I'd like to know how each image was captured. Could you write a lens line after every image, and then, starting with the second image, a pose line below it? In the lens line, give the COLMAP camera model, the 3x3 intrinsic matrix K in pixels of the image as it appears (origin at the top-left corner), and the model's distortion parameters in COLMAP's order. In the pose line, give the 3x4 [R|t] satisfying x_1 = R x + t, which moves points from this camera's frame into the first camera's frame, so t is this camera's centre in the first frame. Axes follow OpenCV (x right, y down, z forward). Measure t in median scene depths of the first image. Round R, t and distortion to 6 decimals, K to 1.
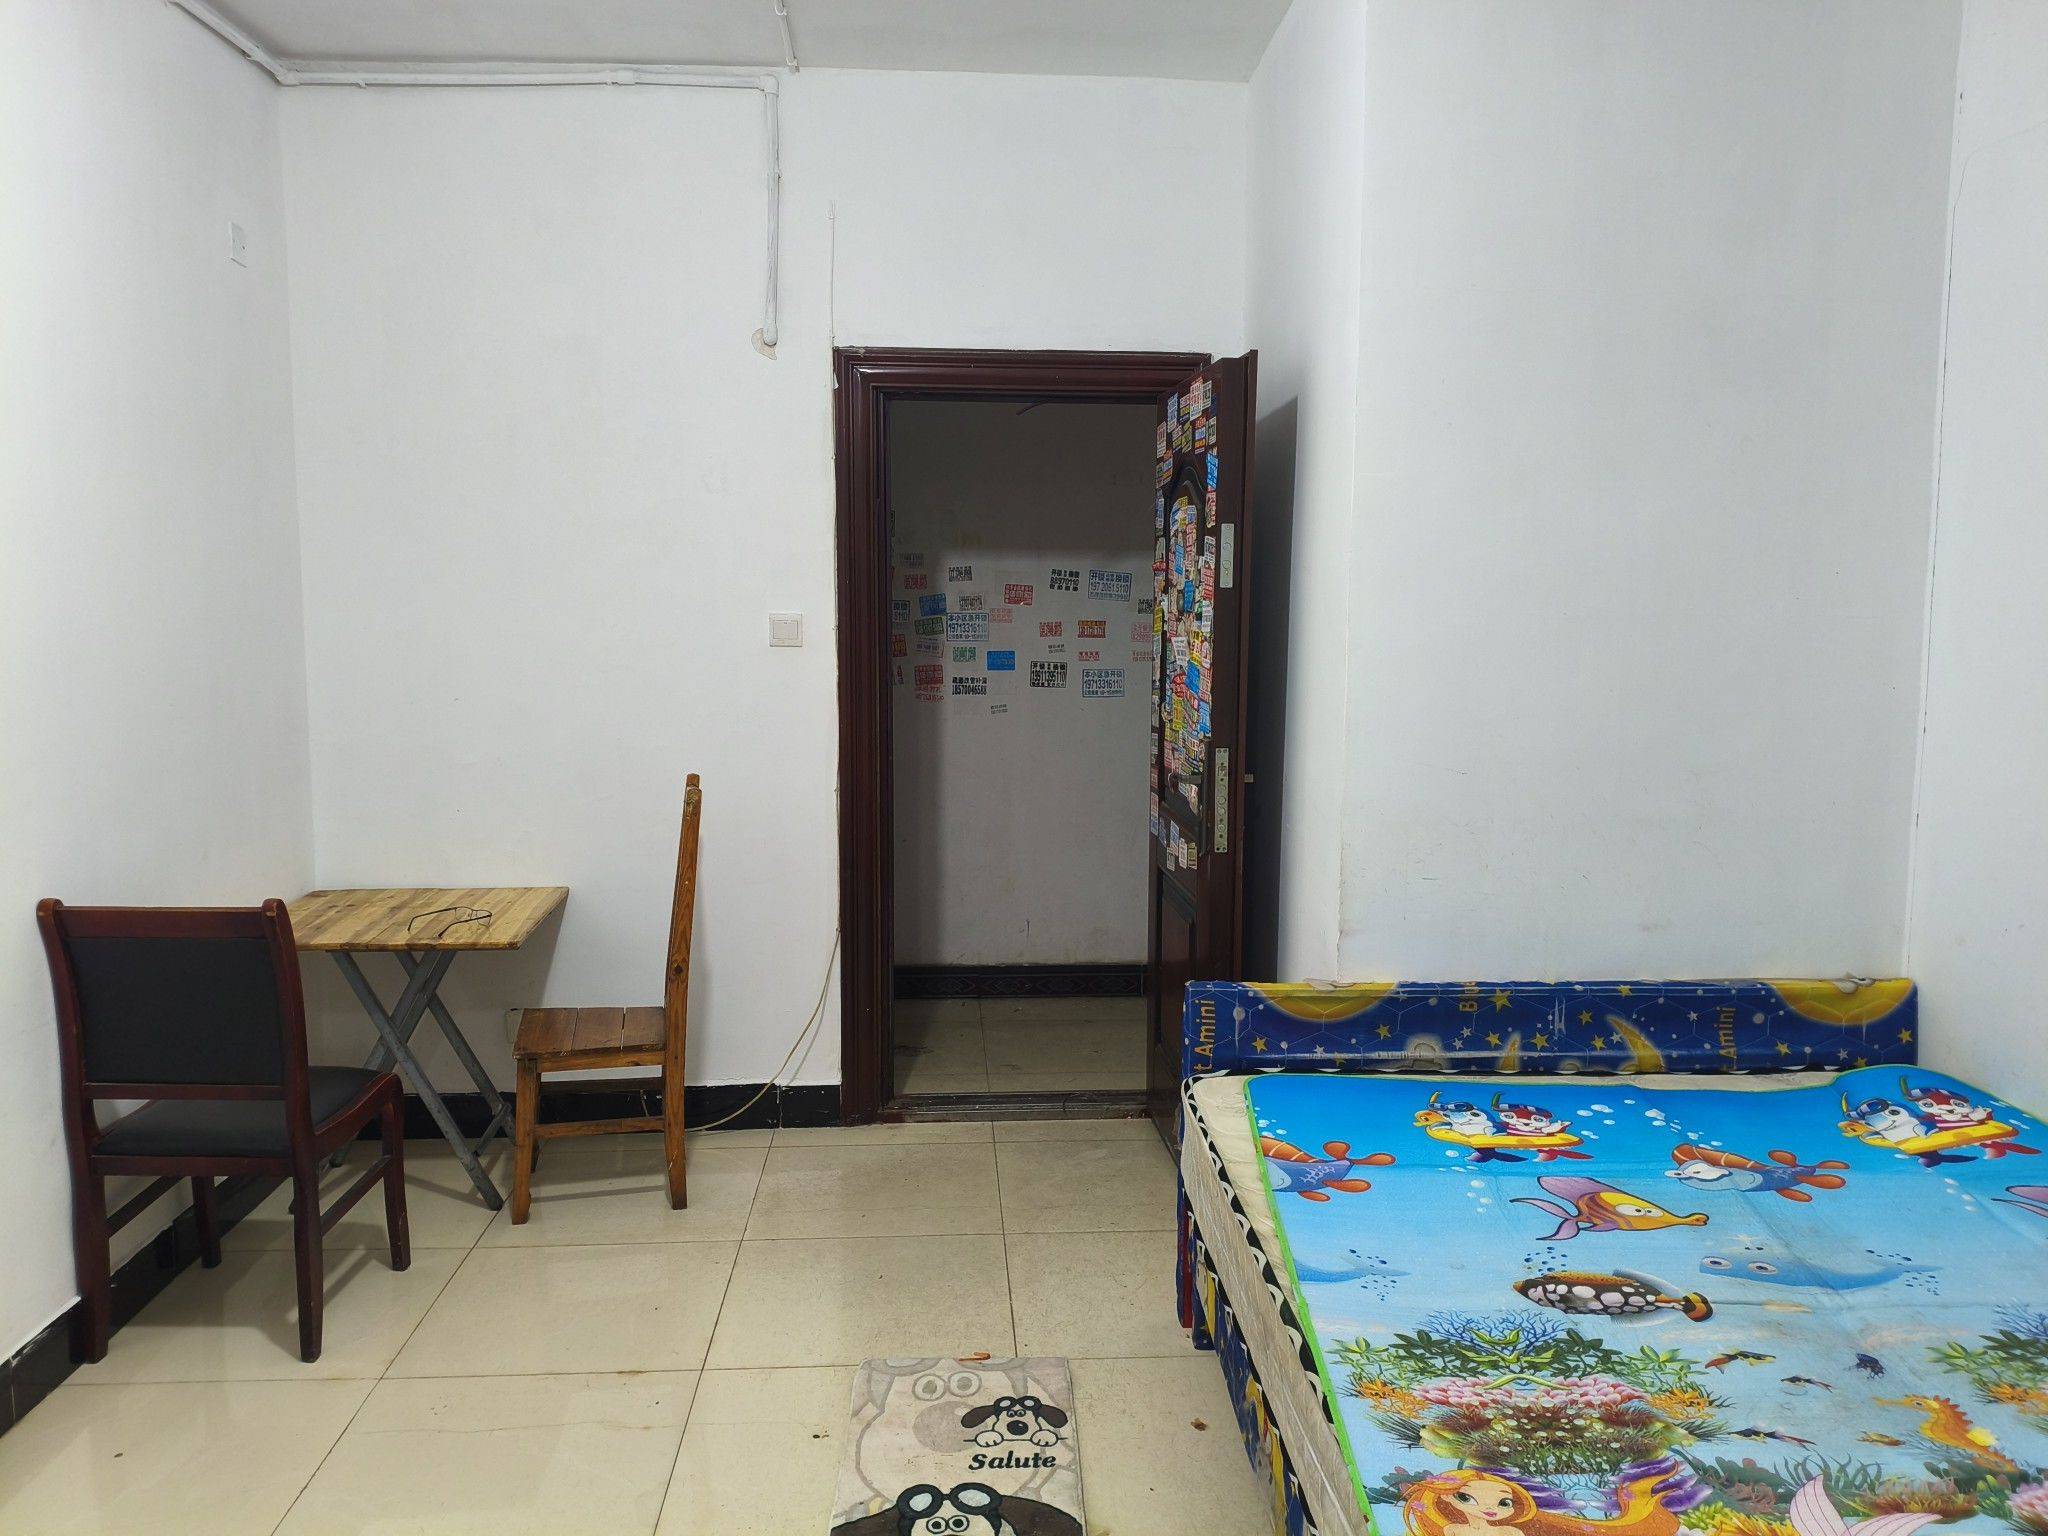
lens RADIAL K [[1594.4, 0, 1034.5], [0, 1594.4, 724.7], [0, 0, 1]] dist [-0.010790, -0.002535]
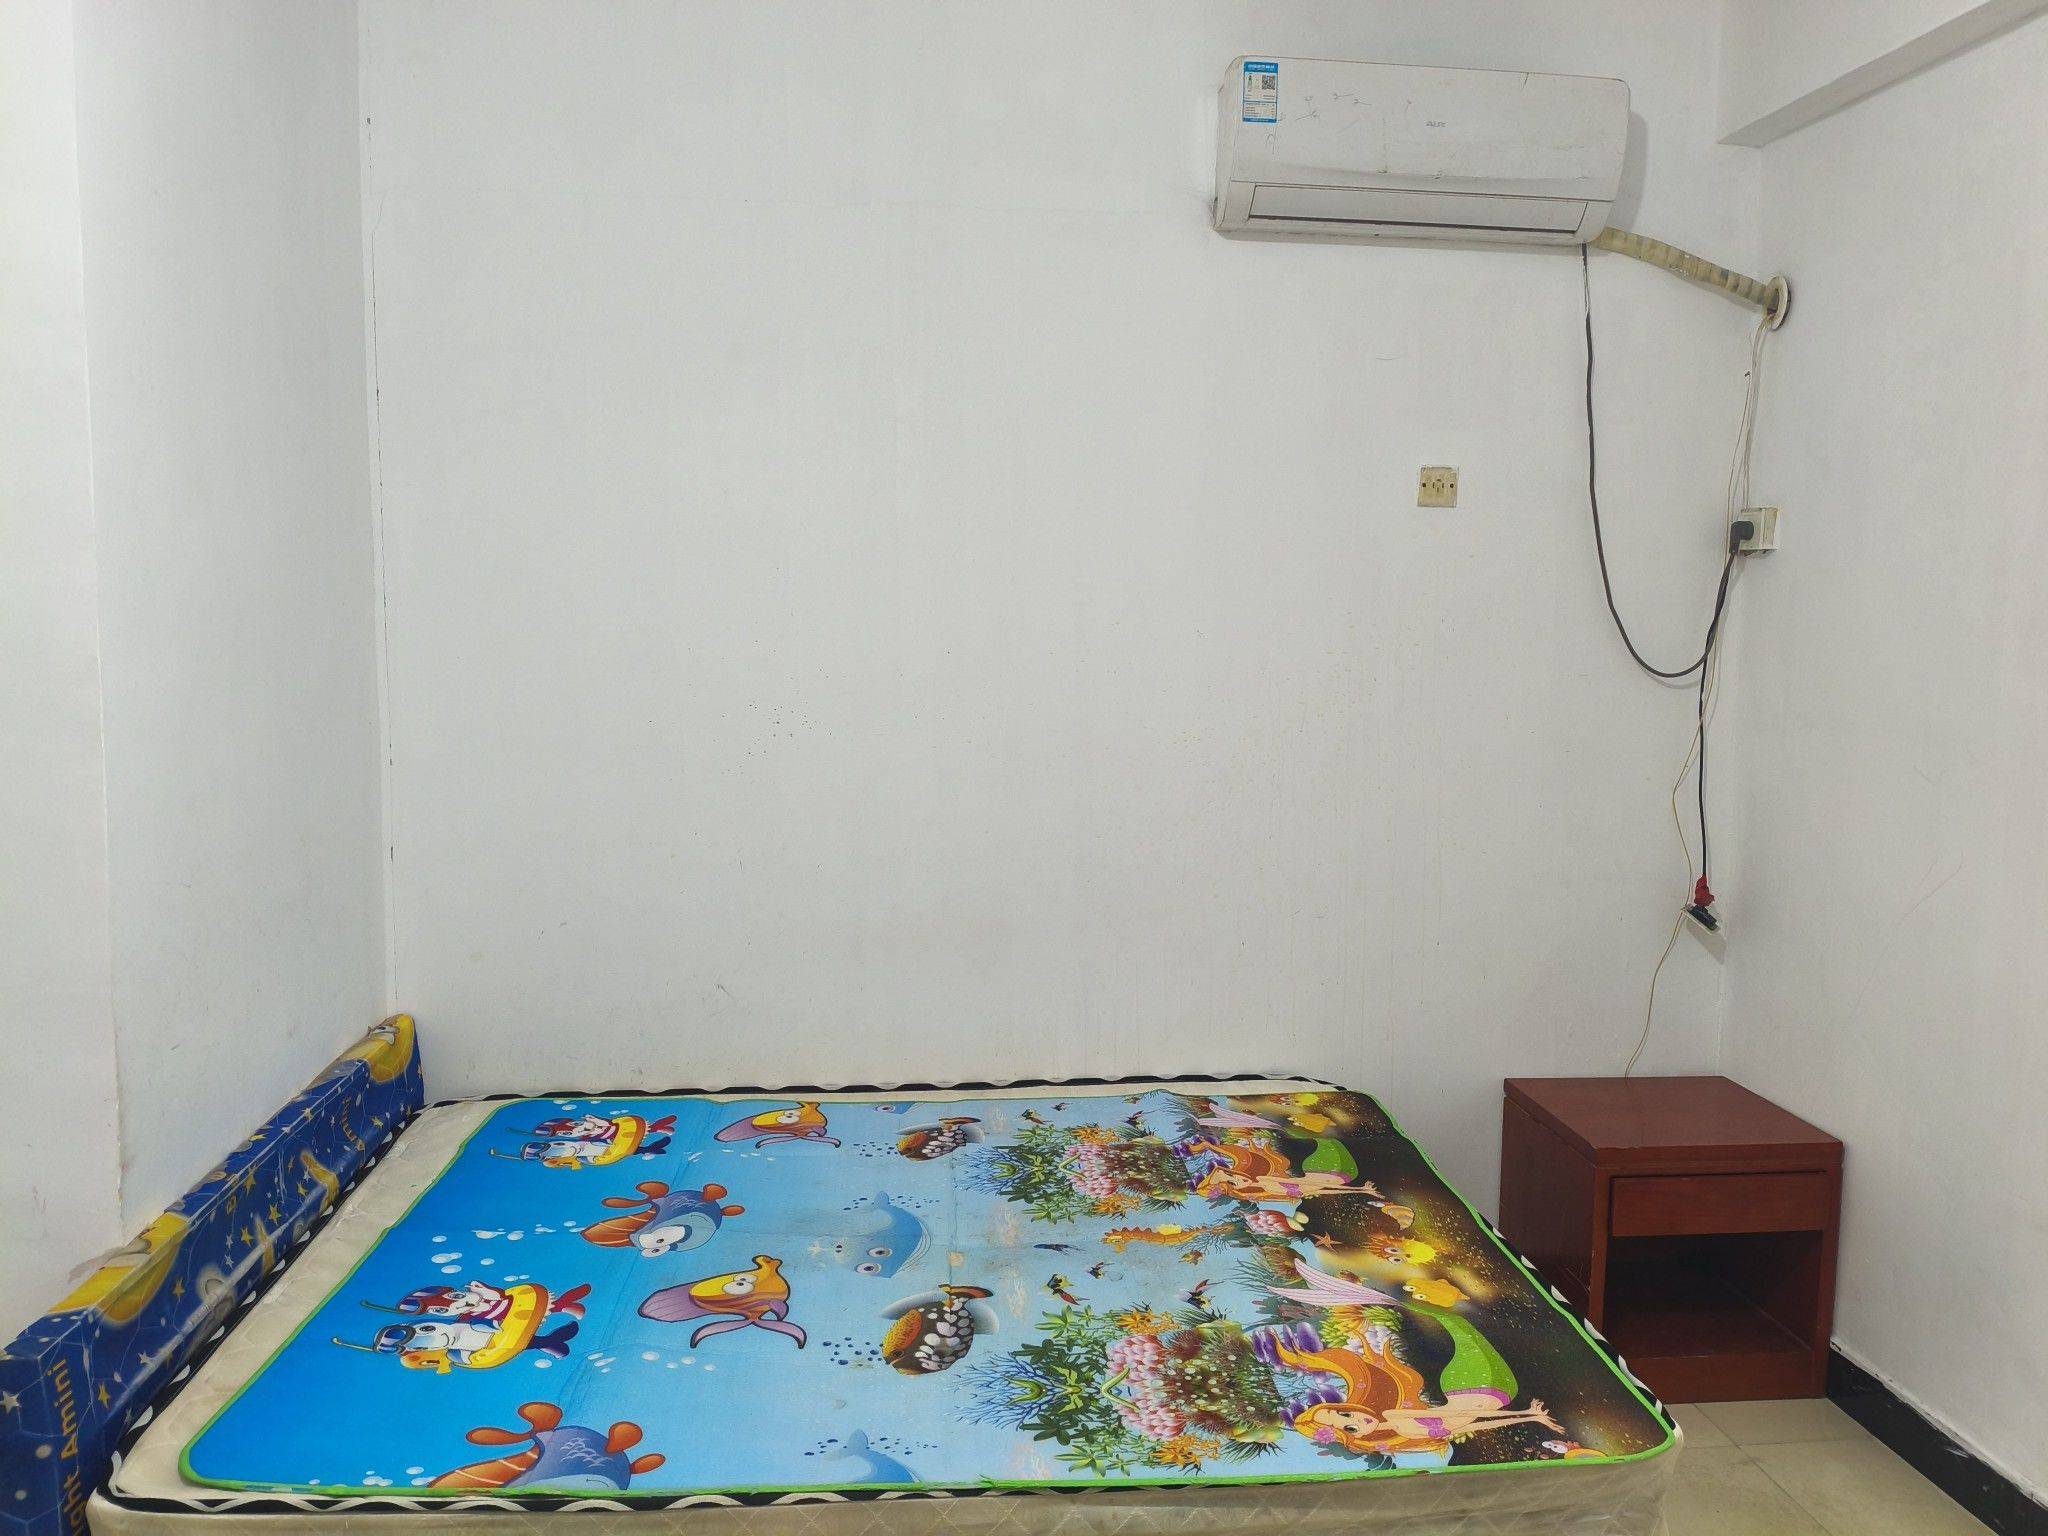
lens RADIAL K [[1594.4, 0, 1034.5], [0, 1594.4, 724.7], [0, 0, 1]] dist [-0.010790, -0.002535]
pose [[-0.087513, -0.081213, 0.992847, -0.660782], [0.084799, 0.992446, 0.088655, -0.114723], [-0.992548, 0.091951, -0.079965, 1.037886]]
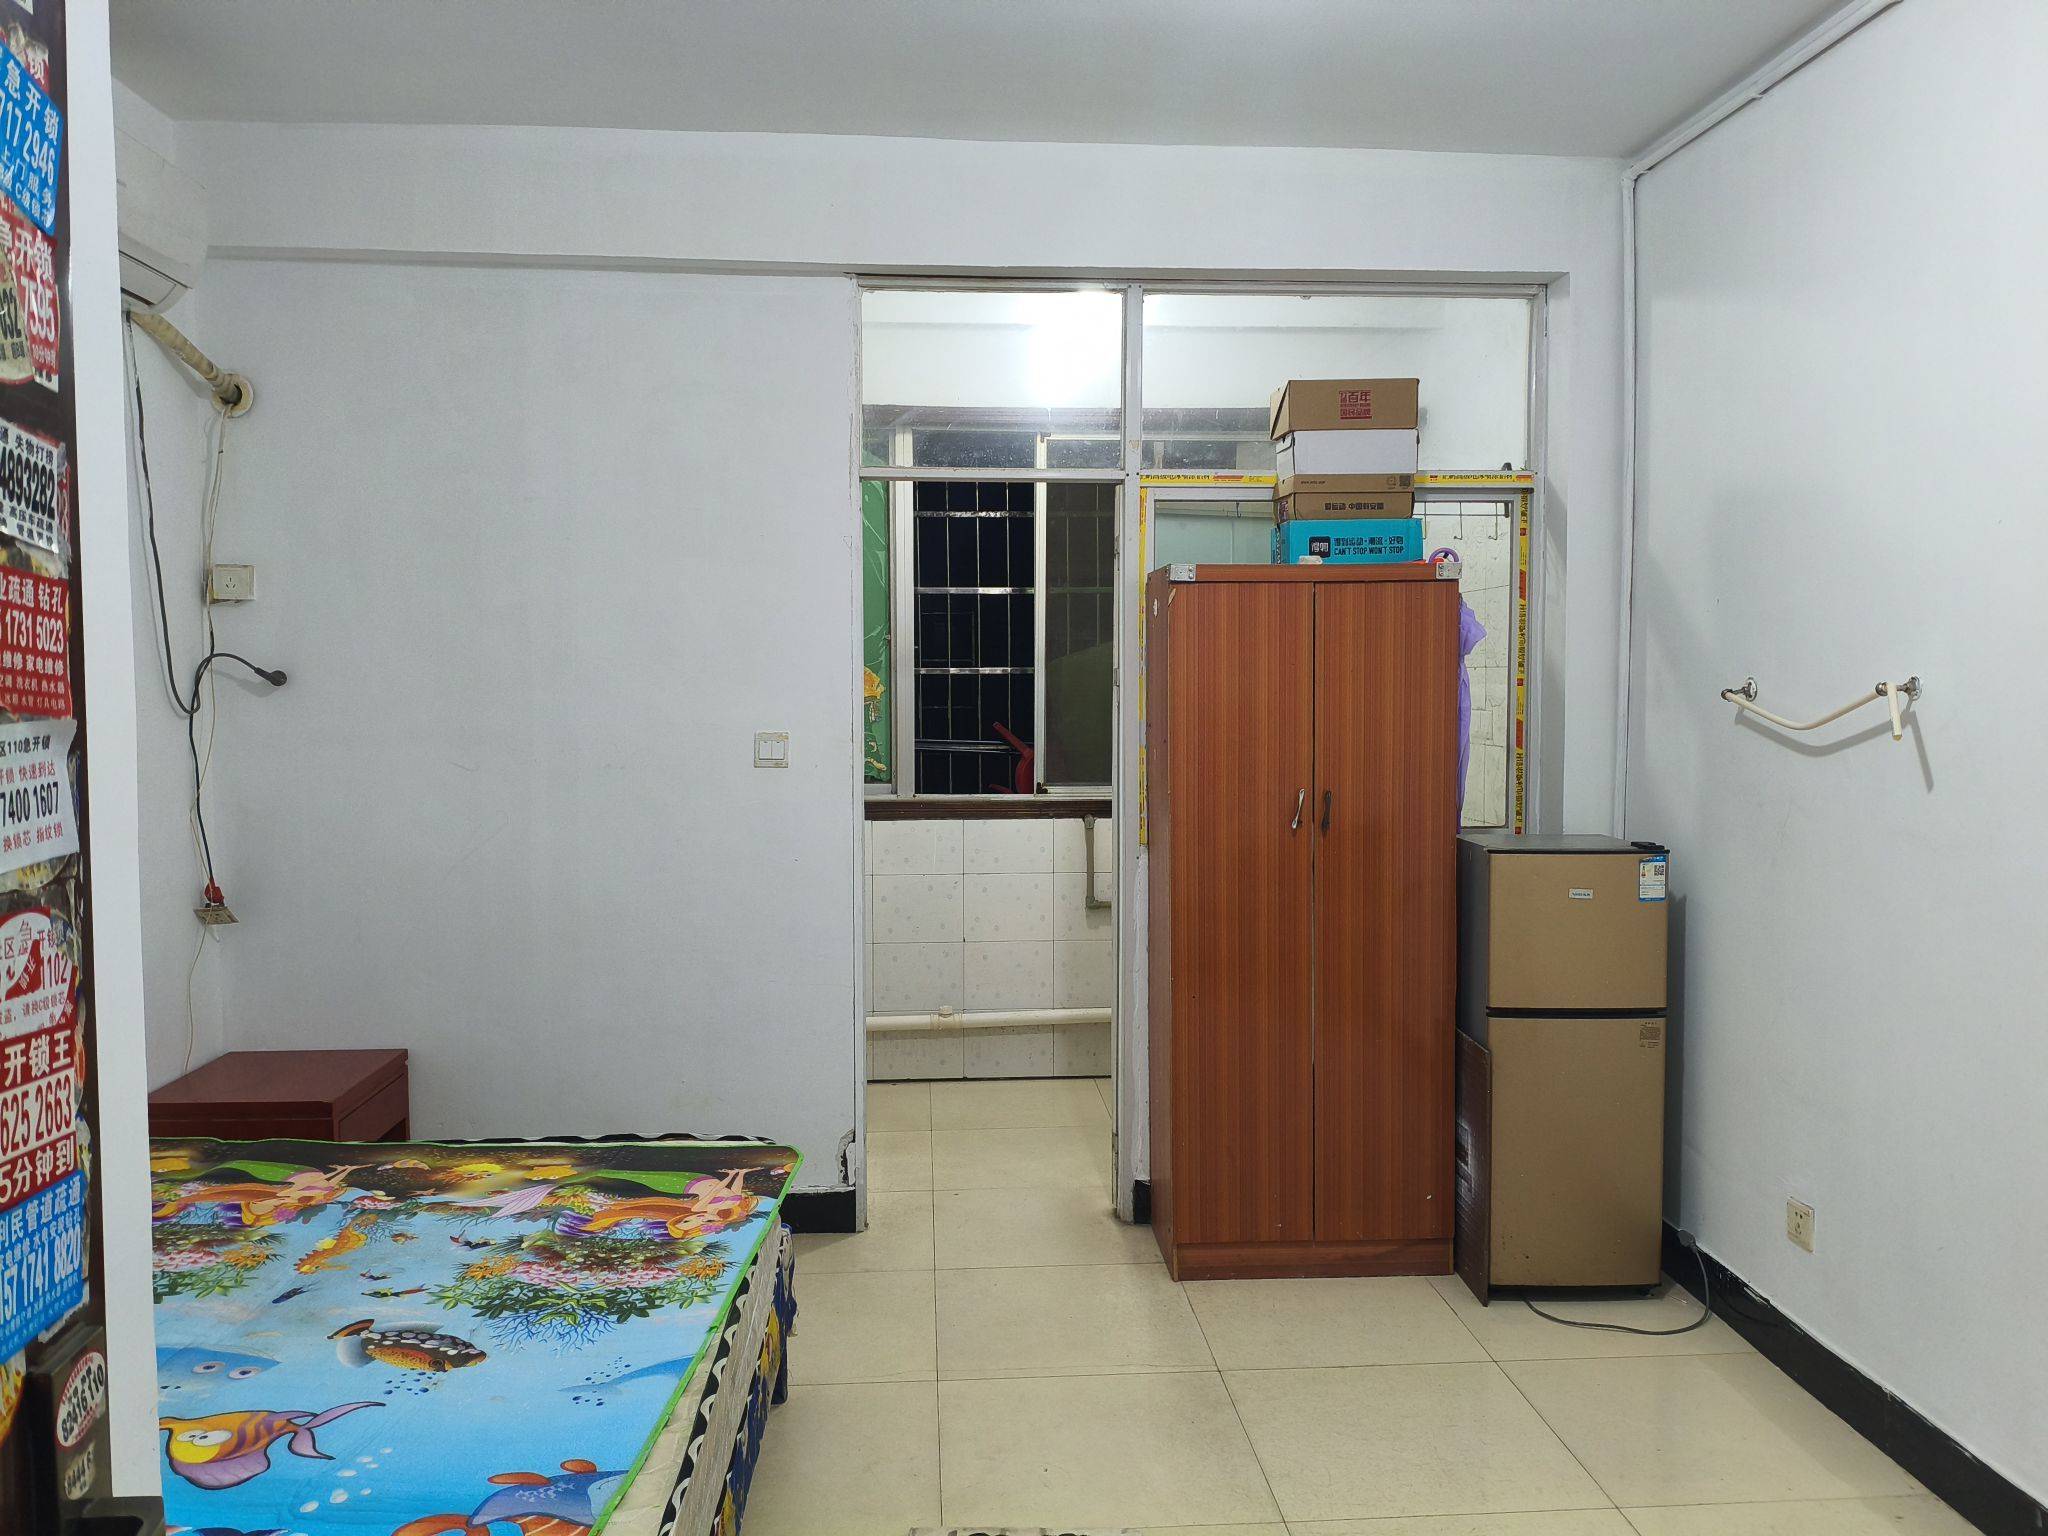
lens RADIAL K [[1594.4, 0, 1034.5], [0, 1594.4, 724.7], [0, 0, 1]] dist [-0.010790, -0.002535]
pose [[-0.999999, -0.000586, 0.000869, -0.055659], [-0.000463, 0.990747, 0.135721, -0.201787], [-0.000941, 0.135721, -0.990747, 2.092559]]
